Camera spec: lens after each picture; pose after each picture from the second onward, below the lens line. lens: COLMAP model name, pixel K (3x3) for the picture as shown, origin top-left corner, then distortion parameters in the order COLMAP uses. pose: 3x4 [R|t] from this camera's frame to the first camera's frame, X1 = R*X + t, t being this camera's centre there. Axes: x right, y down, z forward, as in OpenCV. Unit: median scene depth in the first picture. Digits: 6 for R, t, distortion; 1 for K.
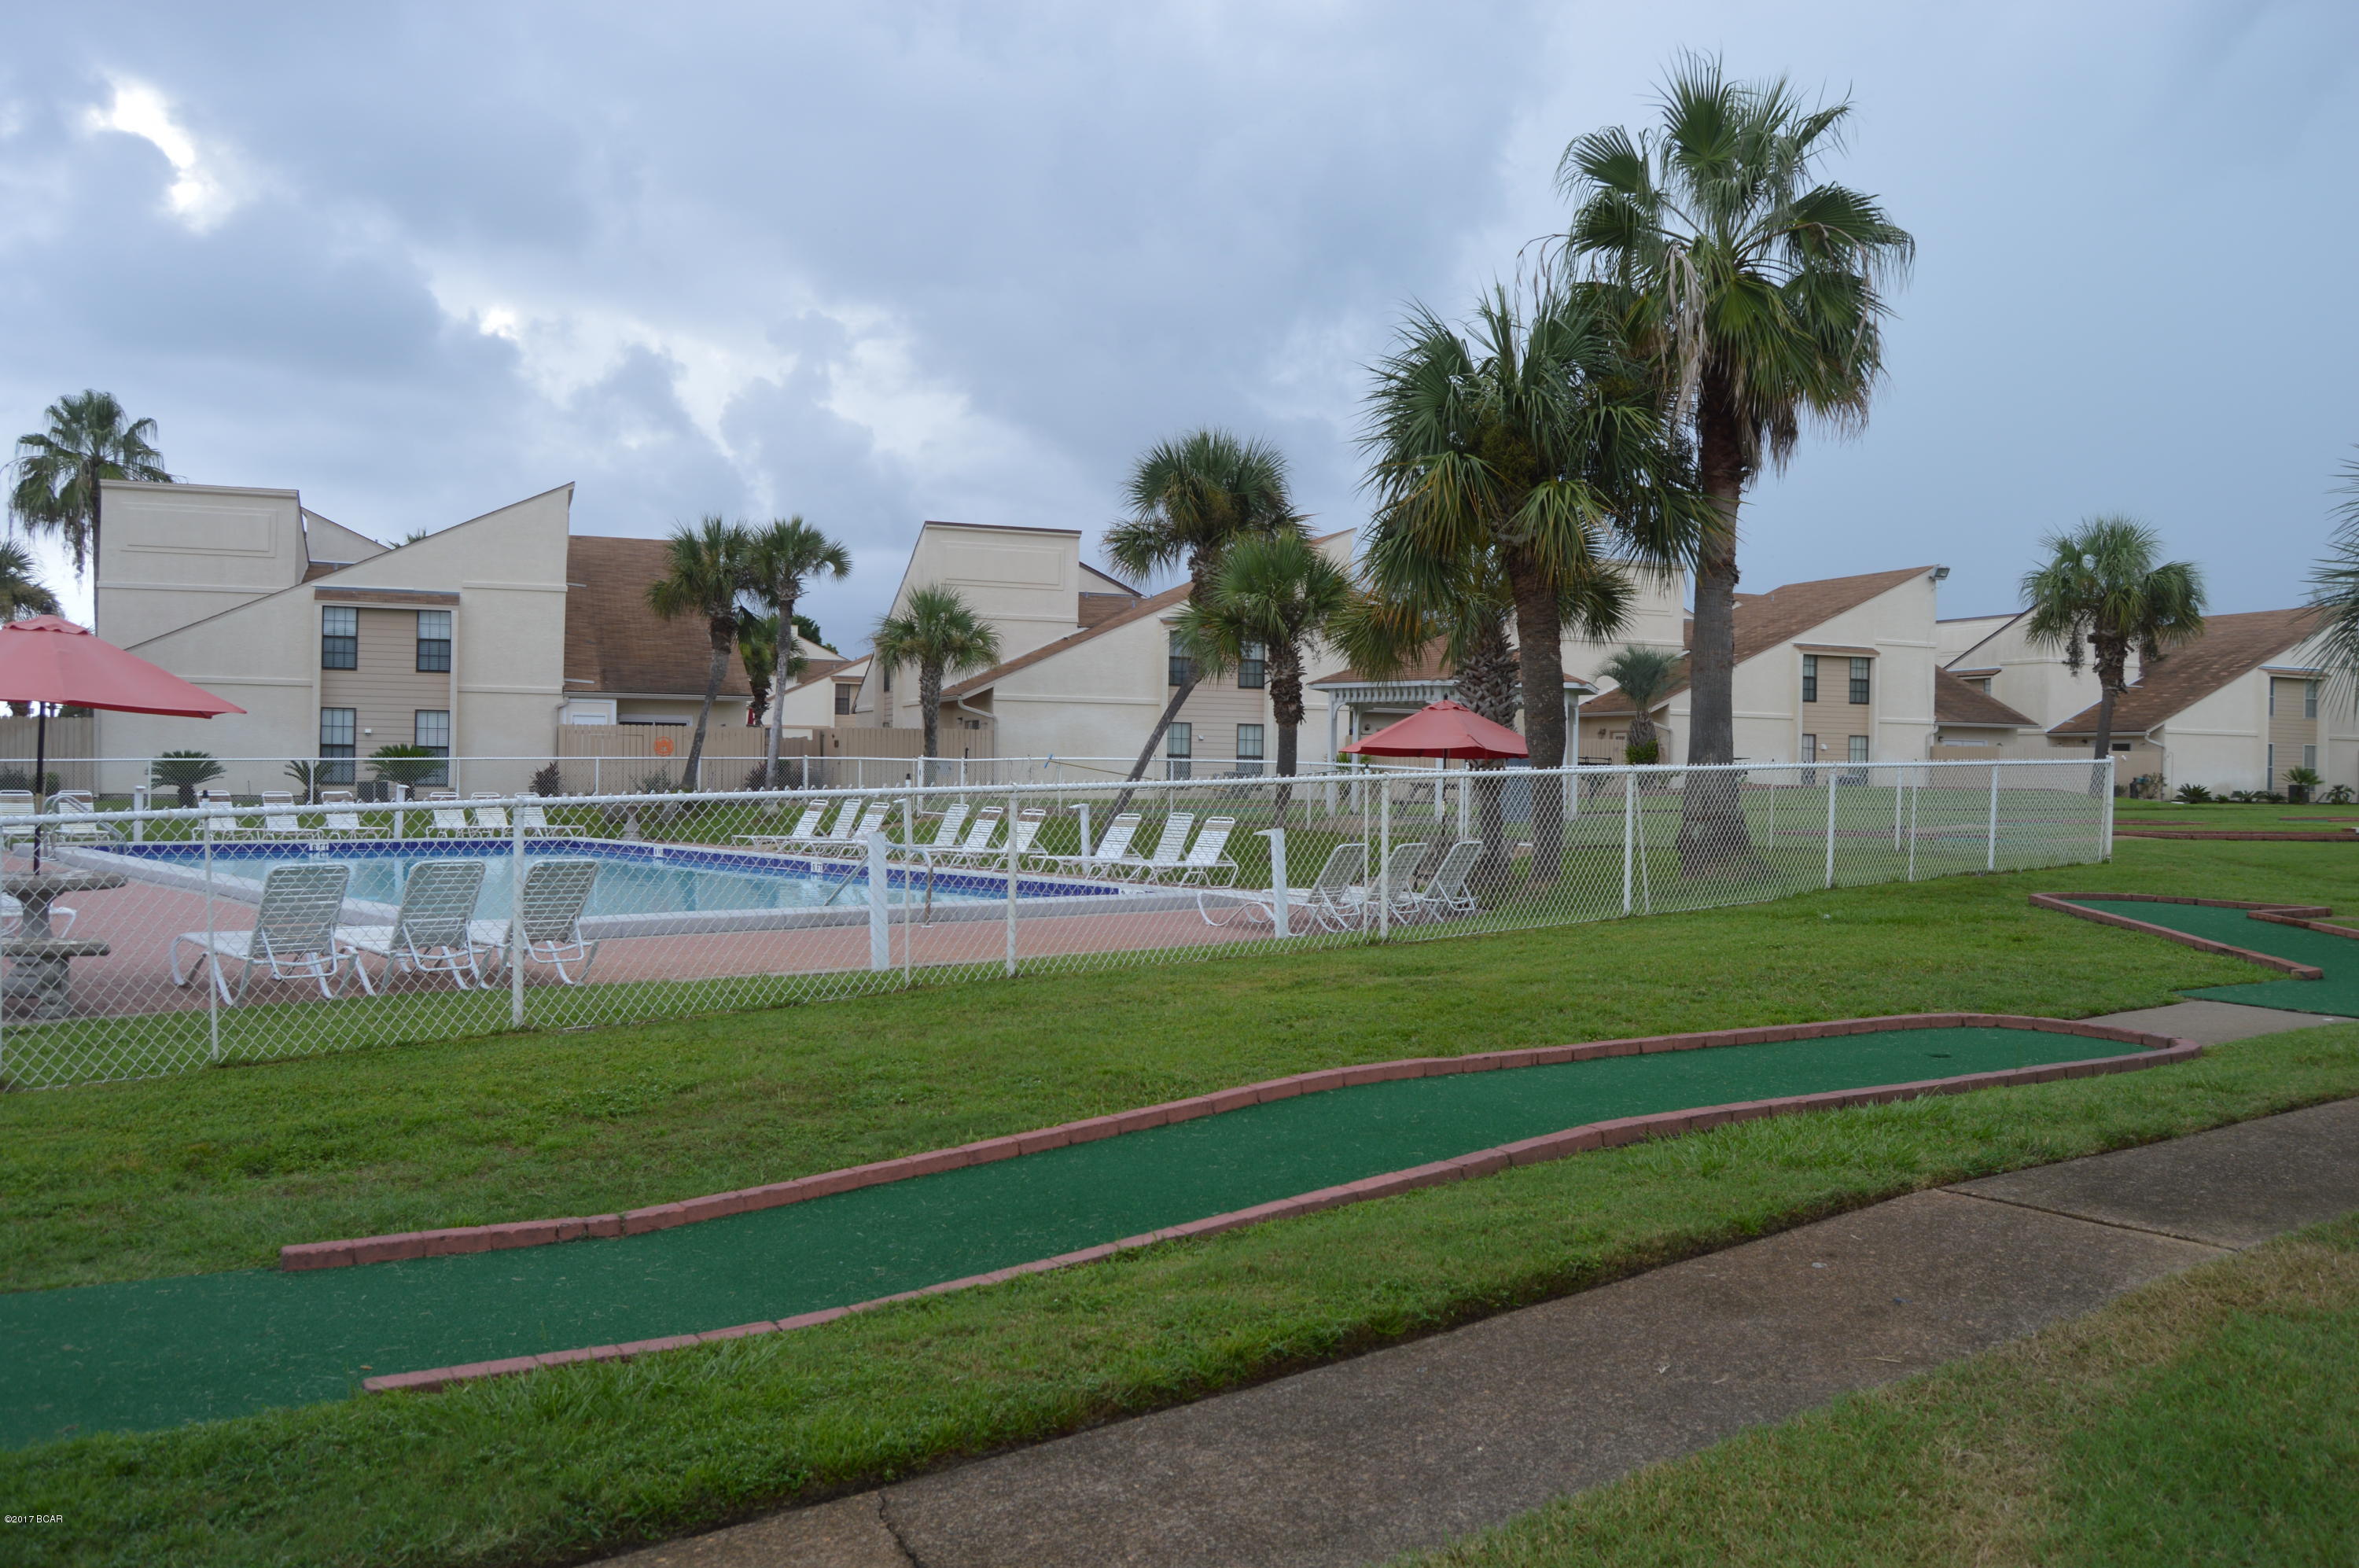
lens RADIAL K [[1891.8, 0, 1166.1], [0, 1891.8, 782.8], [0, 0, 1]] dist [-0.095123, 0.045953]
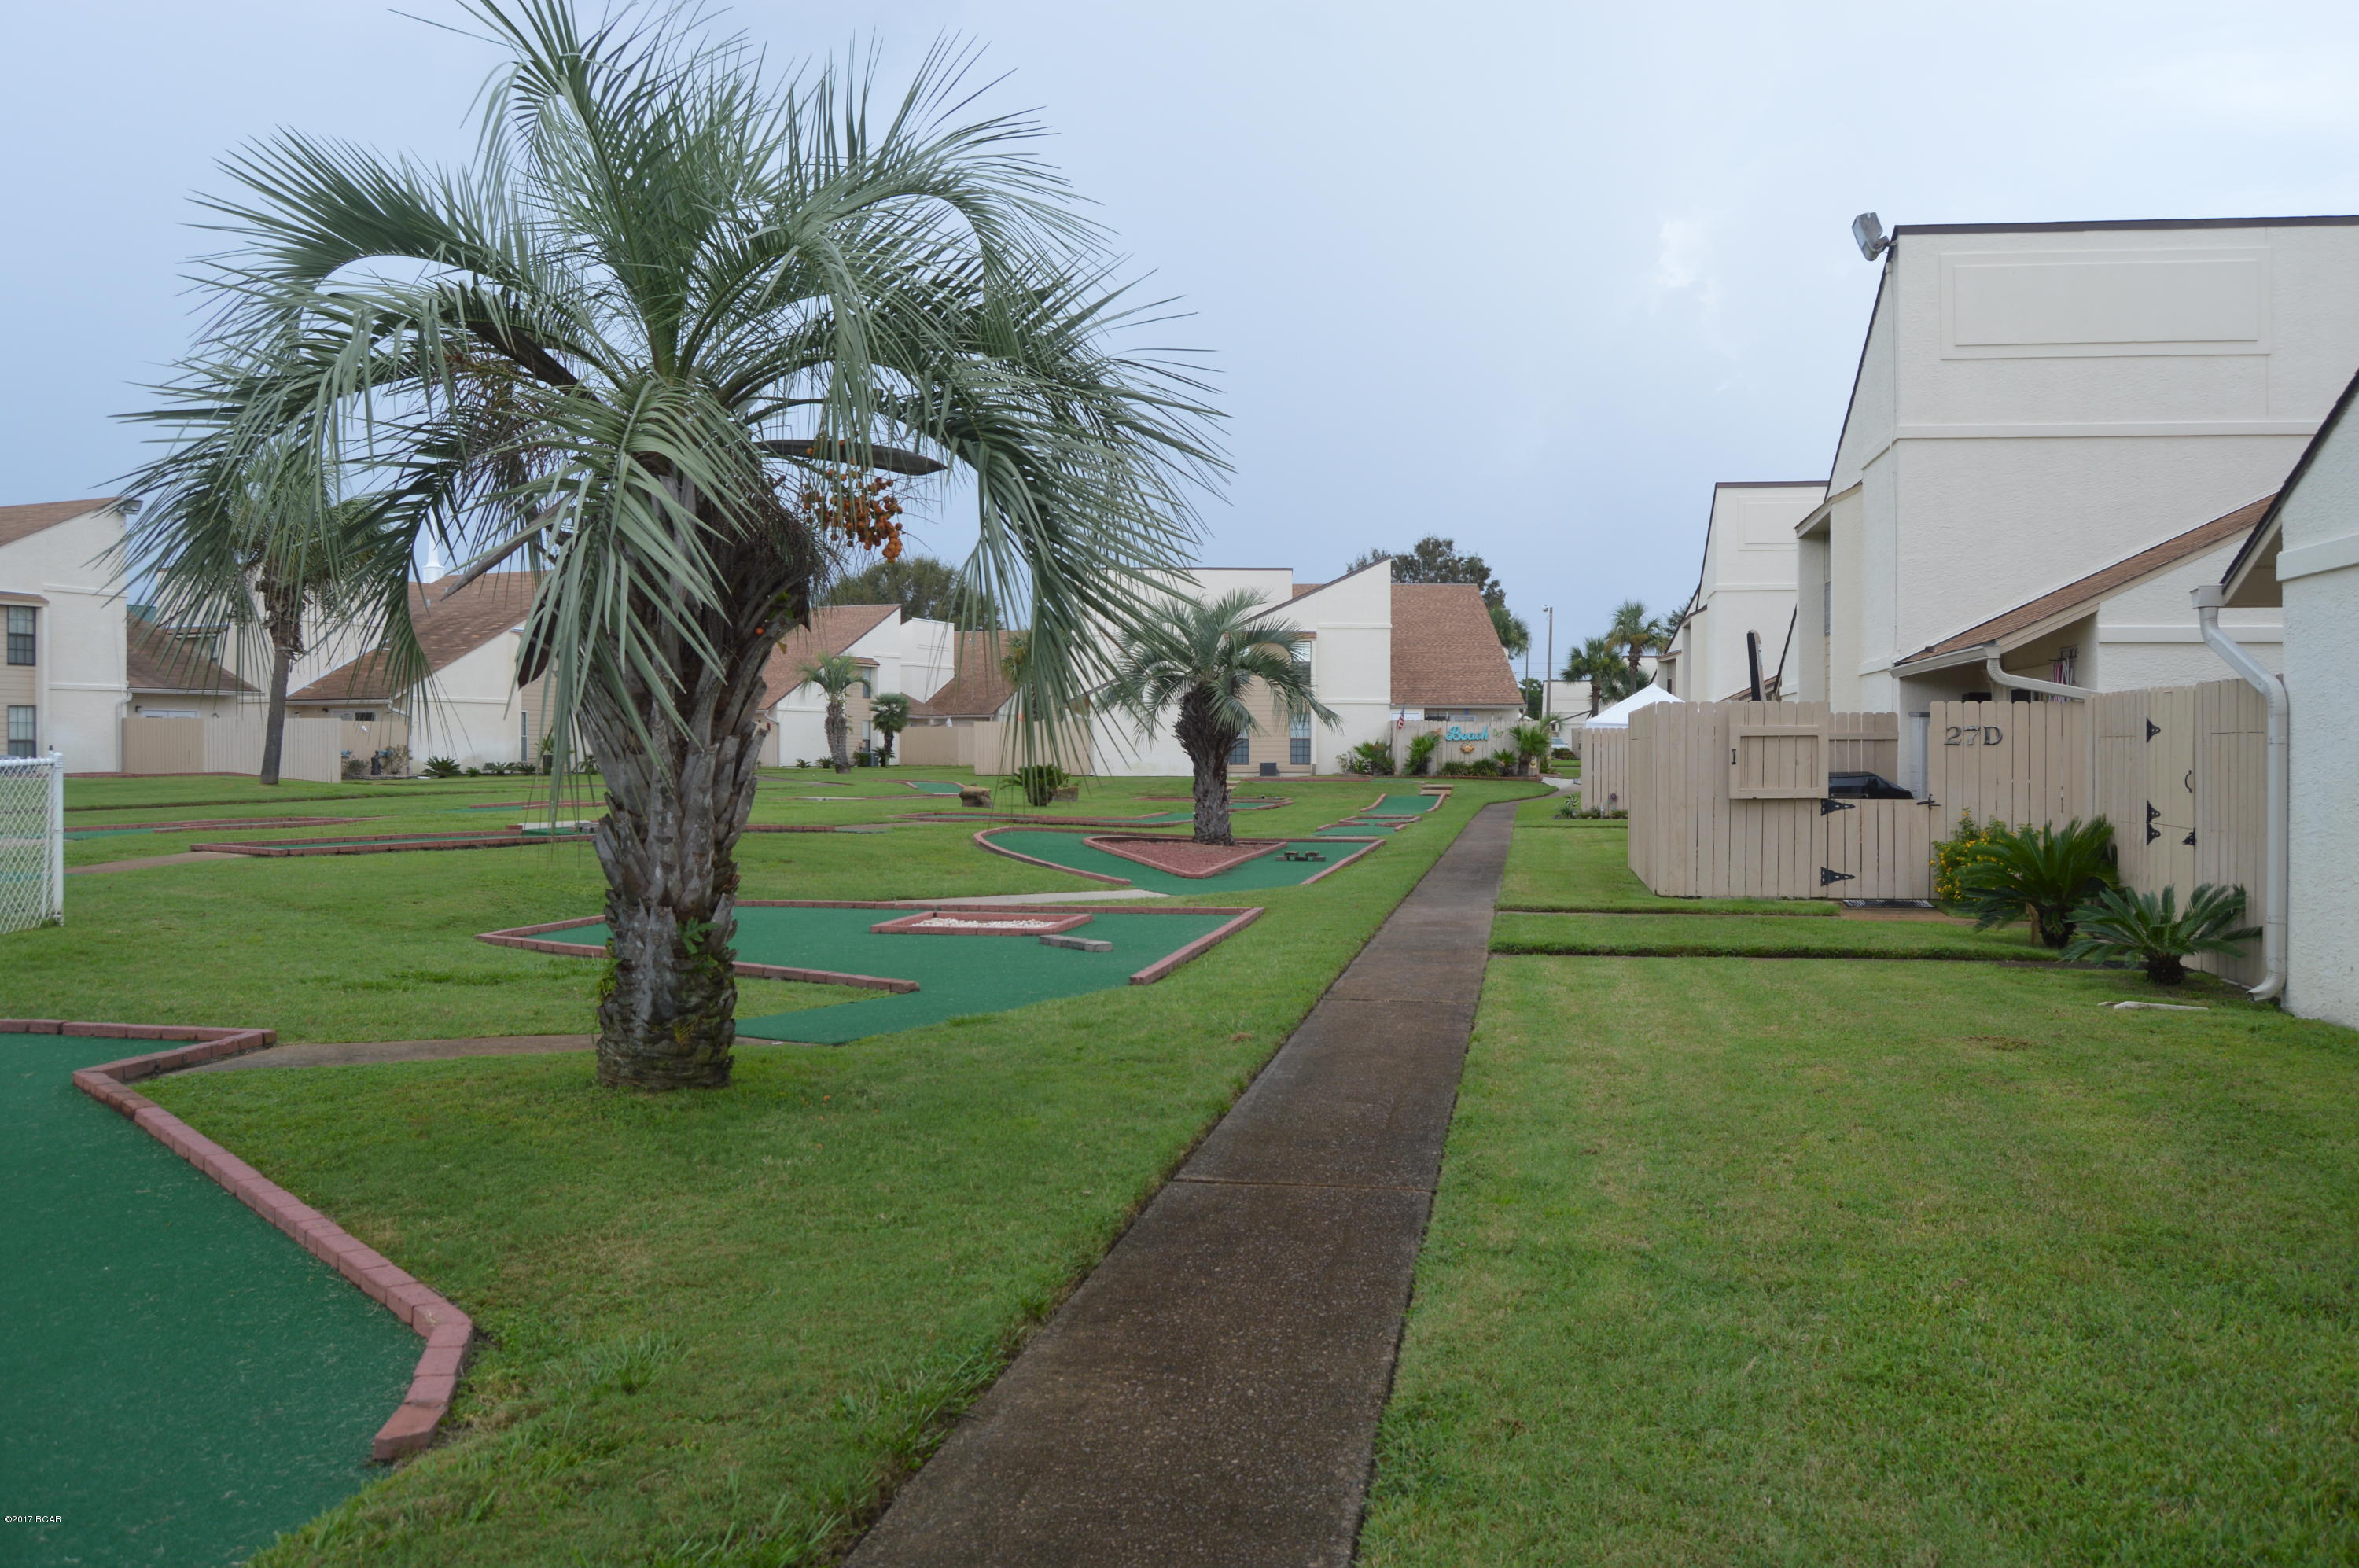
lens RADIAL K [[1891.8, 0, 1246.6], [0, 1891.8, 755.4], [0, 0, 1]] dist [-0.095123, 0.045953]
pose [[0.638157, -0.020861, 0.769624, 0.183258], [0.017022, 0.999771, 0.012985, -0.009111], [-0.769718, 0.004814, 0.638365, 0.189202]]
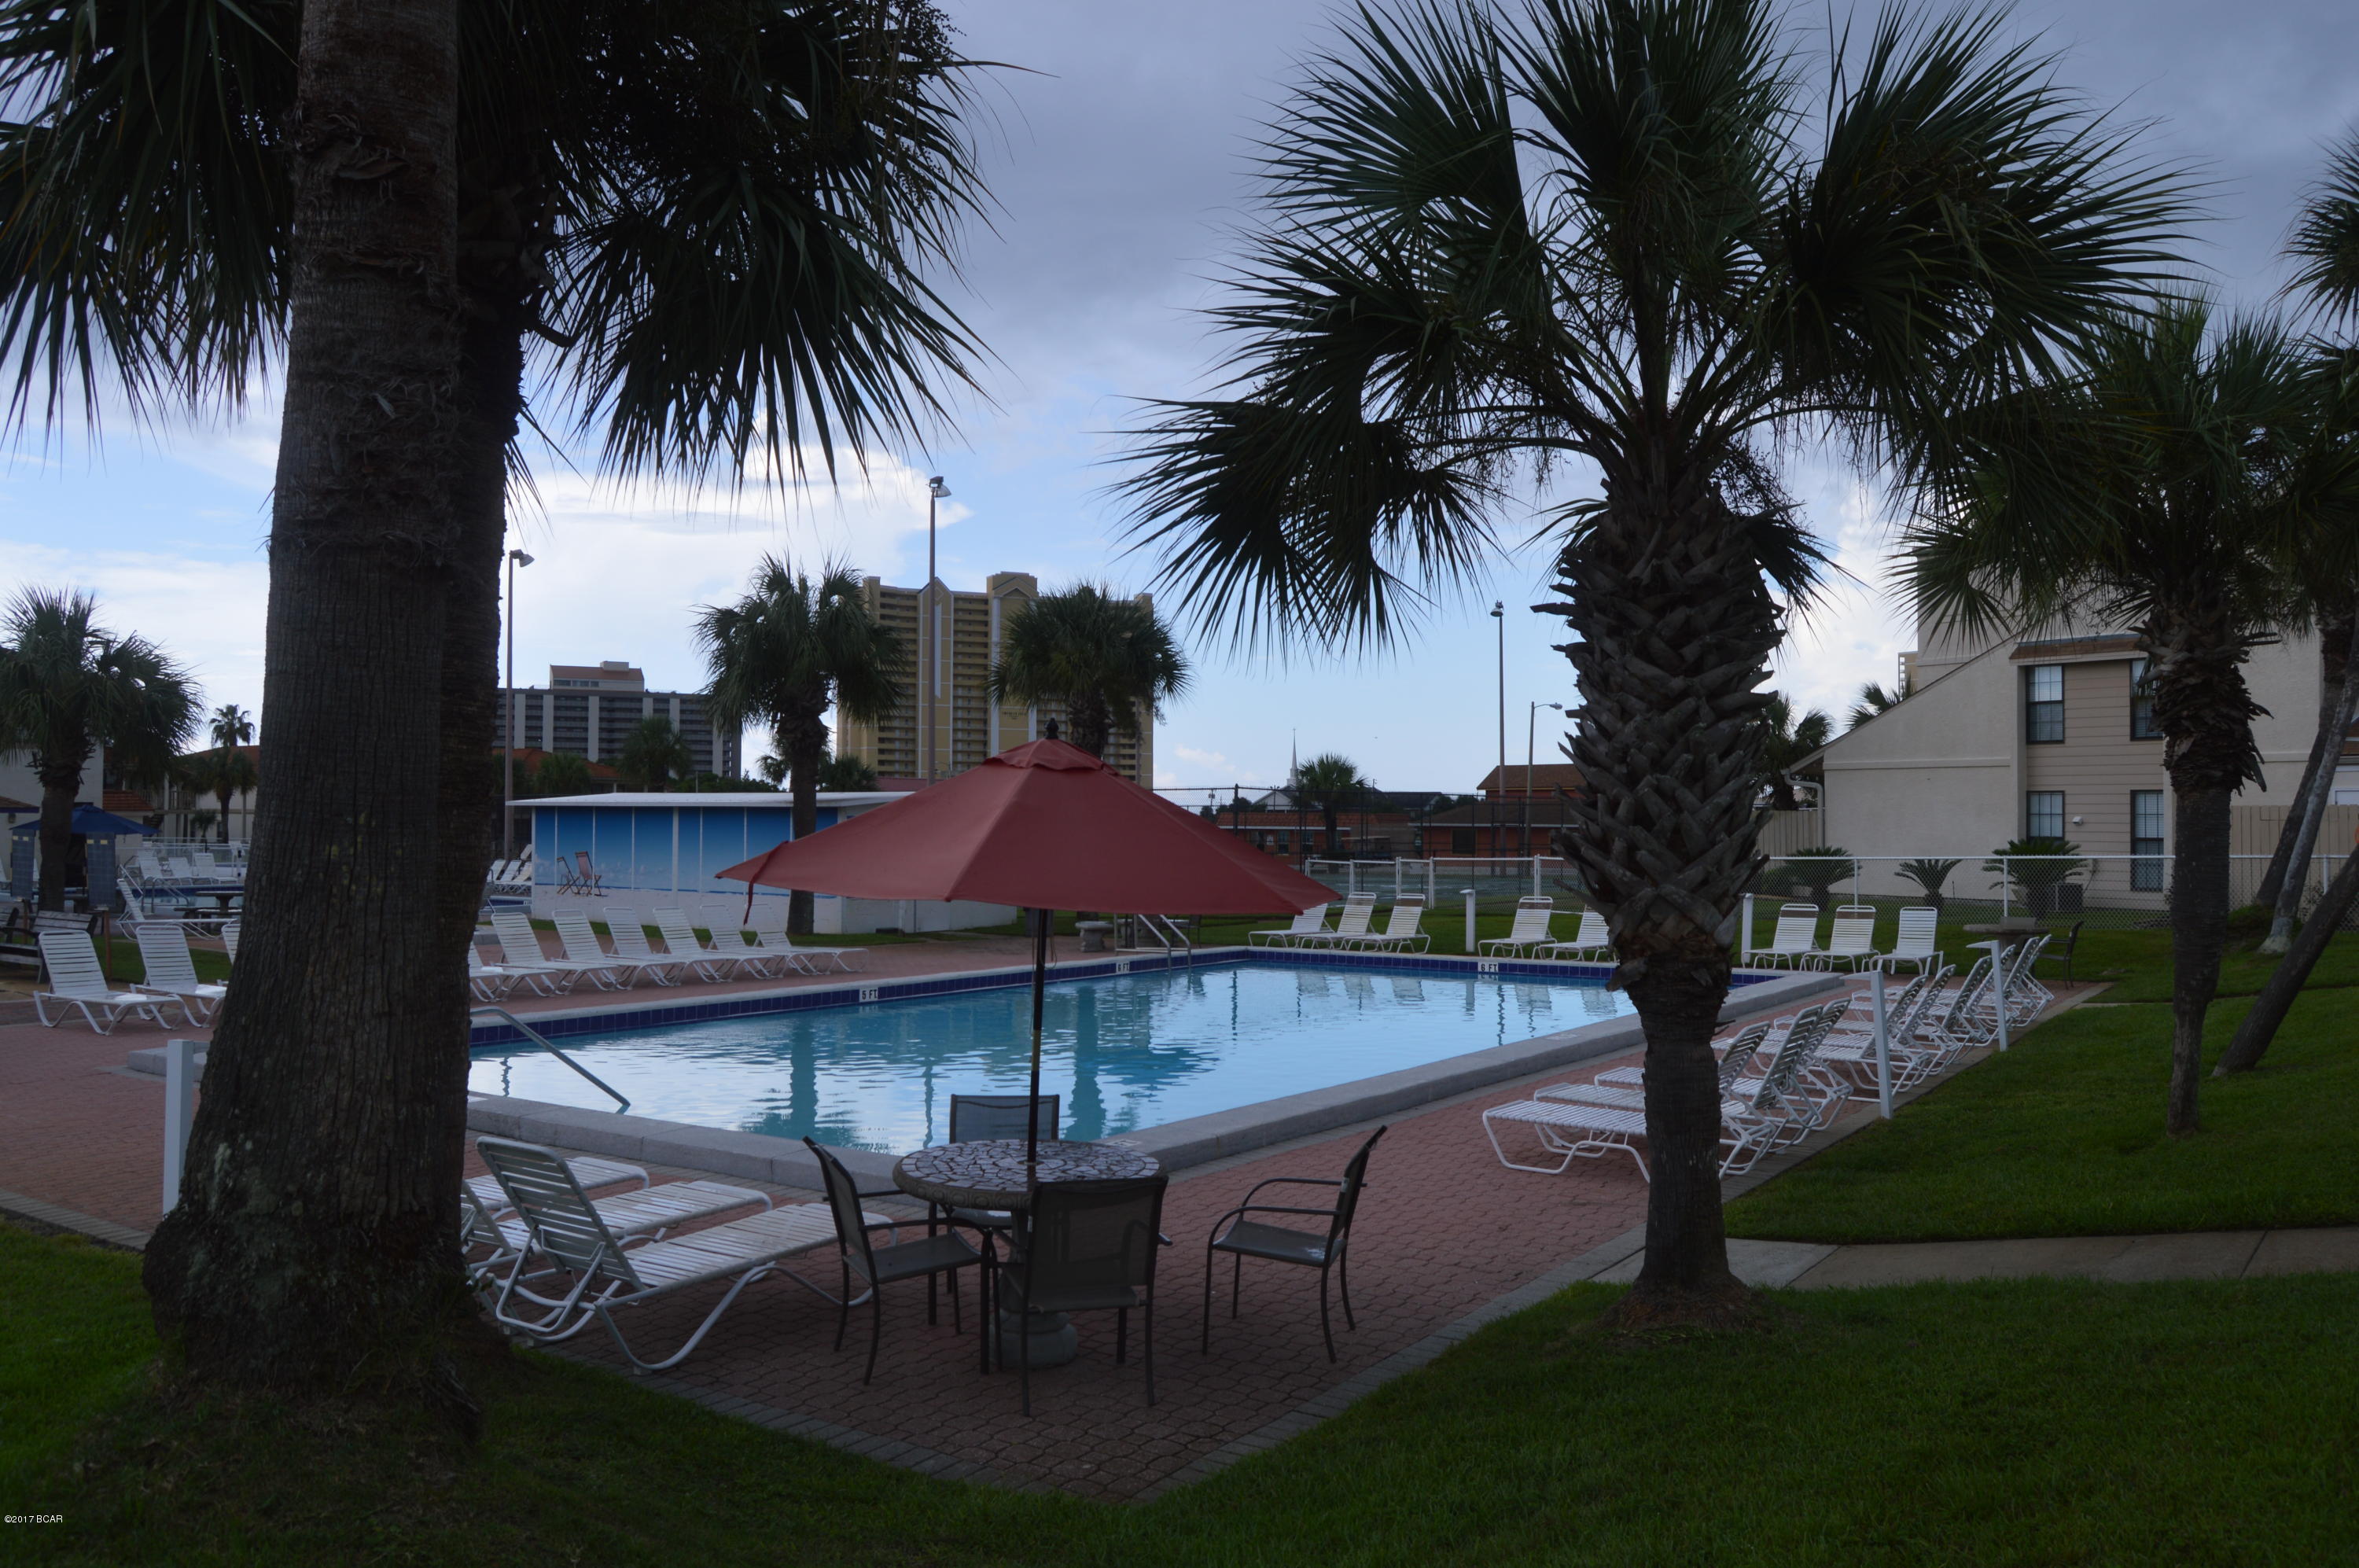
lens RADIAL K [[1891.8, 0, 1191.6], [0, 1891.8, 781.3], [0, 0, 1]] dist [-0.095123, 0.045953]
pose [[0.216814, -0.035187, -0.975579, 0.339694], [-0.008368, 0.999246, -0.037900, -0.015219], [0.976177, 0.016381, 0.216356, 0.632936]]
